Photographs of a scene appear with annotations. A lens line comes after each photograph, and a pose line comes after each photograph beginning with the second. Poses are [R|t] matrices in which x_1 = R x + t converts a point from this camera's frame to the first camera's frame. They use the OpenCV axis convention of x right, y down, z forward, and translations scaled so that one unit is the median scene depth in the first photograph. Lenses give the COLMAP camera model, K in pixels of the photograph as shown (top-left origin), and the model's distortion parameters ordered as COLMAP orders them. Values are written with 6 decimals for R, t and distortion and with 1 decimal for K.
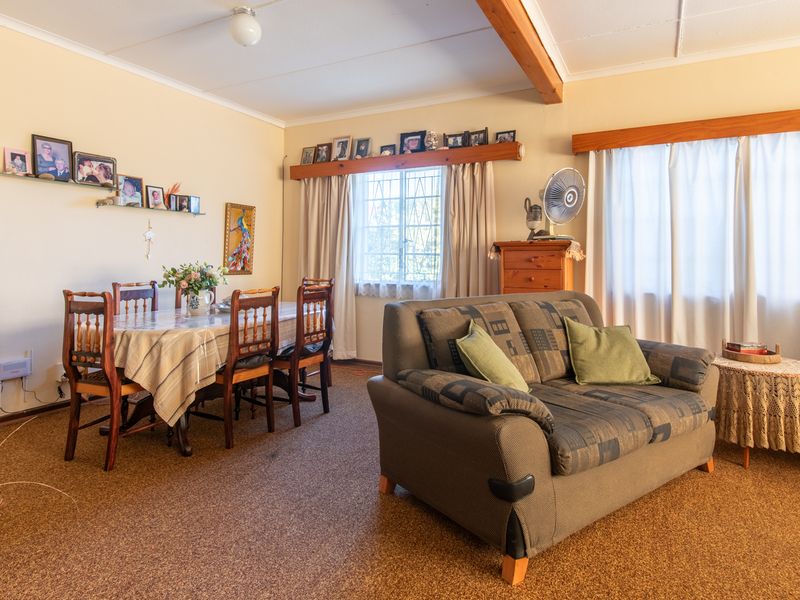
lens RADIAL K [[474.2, 0, 401.6], [0, 474.2, 258.1], [0, 0, 1]] dist [0.000164, -0.001787]
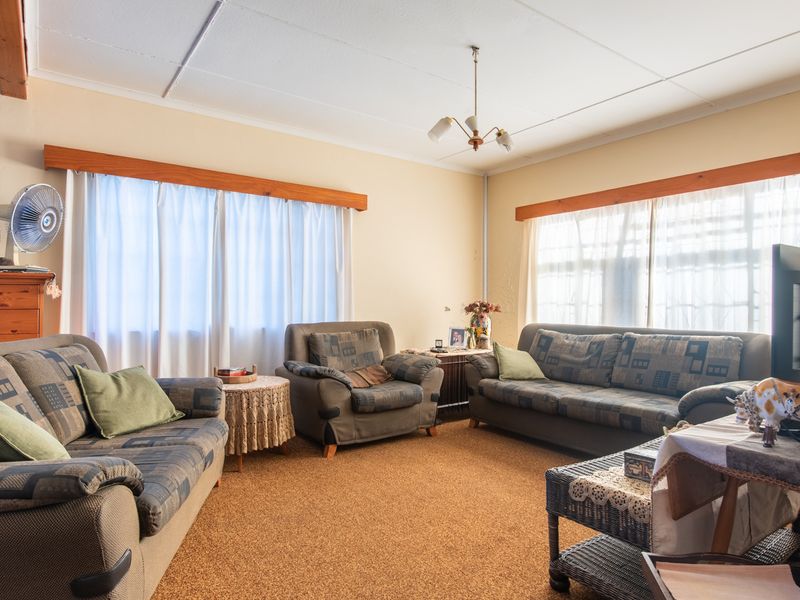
lens RADIAL K [[483.2, 0, 400.0], [0, 483.2, 300.0], [0, 0, 1]] dist [0.002523, -0.000943]
pose [[0.430660, -0.006045, 0.902494, -0.200144], [-0.004379, 0.999952, 0.008787, -0.001361], [-0.902503, -0.007736, 0.430613, 0.125332]]
